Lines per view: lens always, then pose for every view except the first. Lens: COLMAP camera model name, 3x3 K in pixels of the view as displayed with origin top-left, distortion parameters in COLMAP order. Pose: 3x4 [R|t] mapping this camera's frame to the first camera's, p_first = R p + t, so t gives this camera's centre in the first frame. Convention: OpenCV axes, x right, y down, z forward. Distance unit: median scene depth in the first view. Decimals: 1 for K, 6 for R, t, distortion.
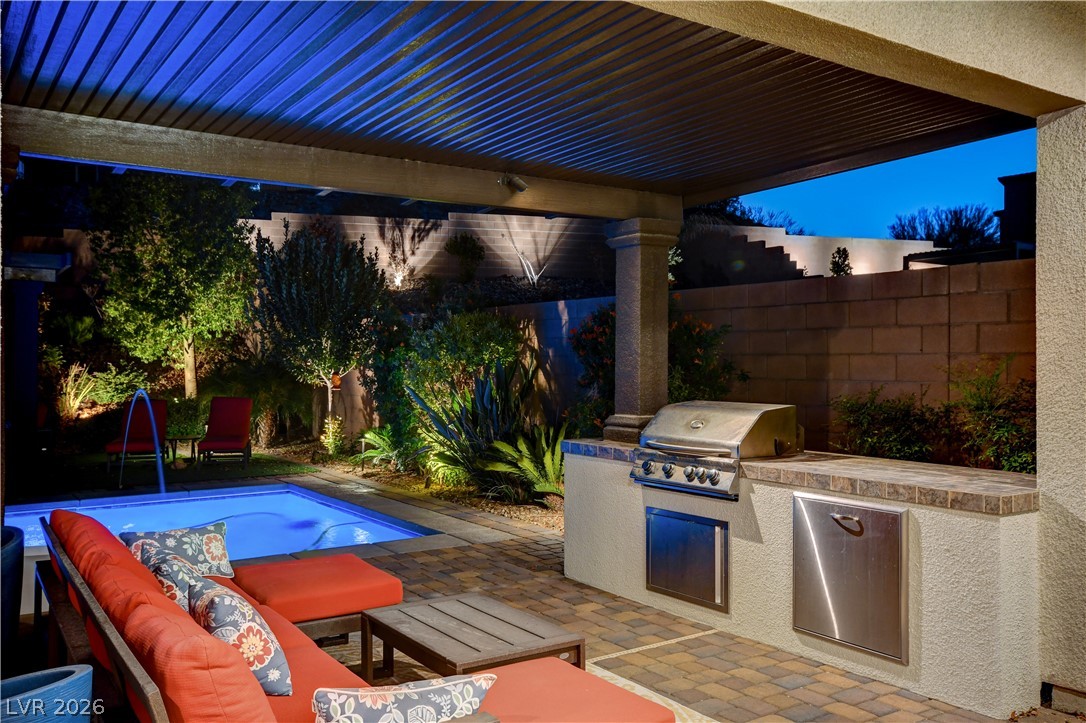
lens RADIAL K [[921.4, 0, 534.4], [0, 921.4, 361.2], [0, 0, 1]] dist [0.012649, 0.014192]
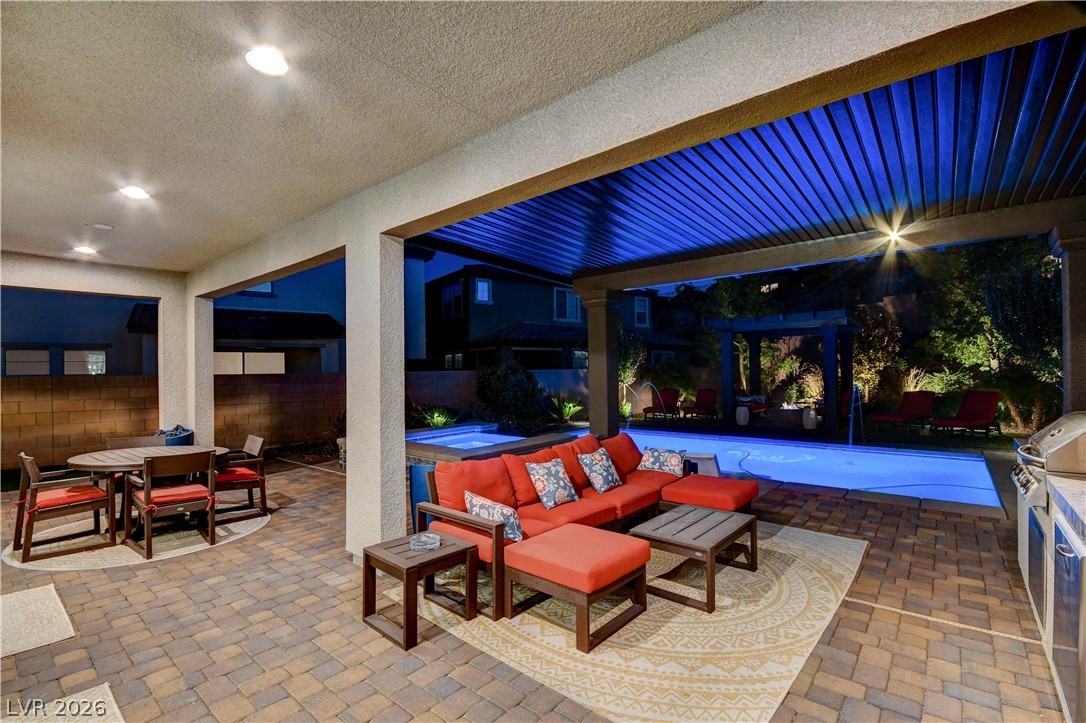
lens RADIAL K [[490.3, 0, 539.7], [0, 490.3, 367.2], [0, 0, 1]] dist [-0.003040, -0.001461]
pose [[0.279919, -0.013051, -0.959935, 0.112258], [0.016315, 0.999828, -0.008836, -0.001343], [0.959885, -0.013189, 0.280084, 0.078158]]
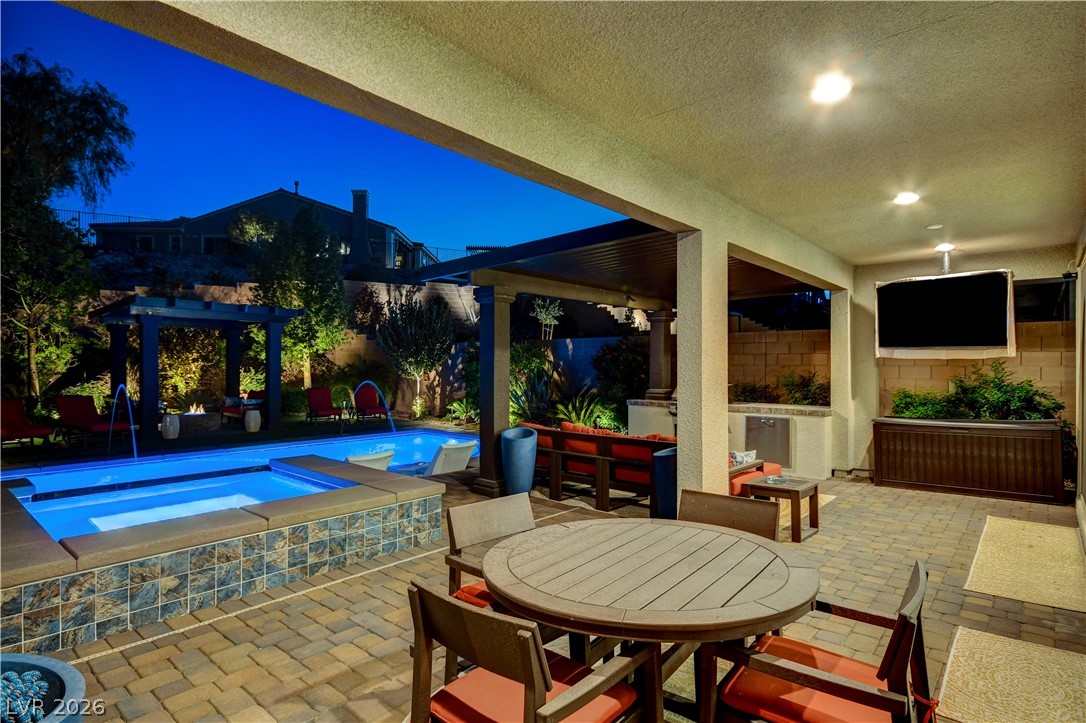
lens RADIAL K [[562.2, 0, 542.8], [0, 562.2, 364.5], [0, 0, 1]] dist [0.007608, -0.000162]
pose [[0.964807, 0.003455, 0.262937, -0.163114], [-0.002797, 0.999992, -0.002876, -0.001021], [-0.262945, 0.002039, 0.964809, -0.100492]]
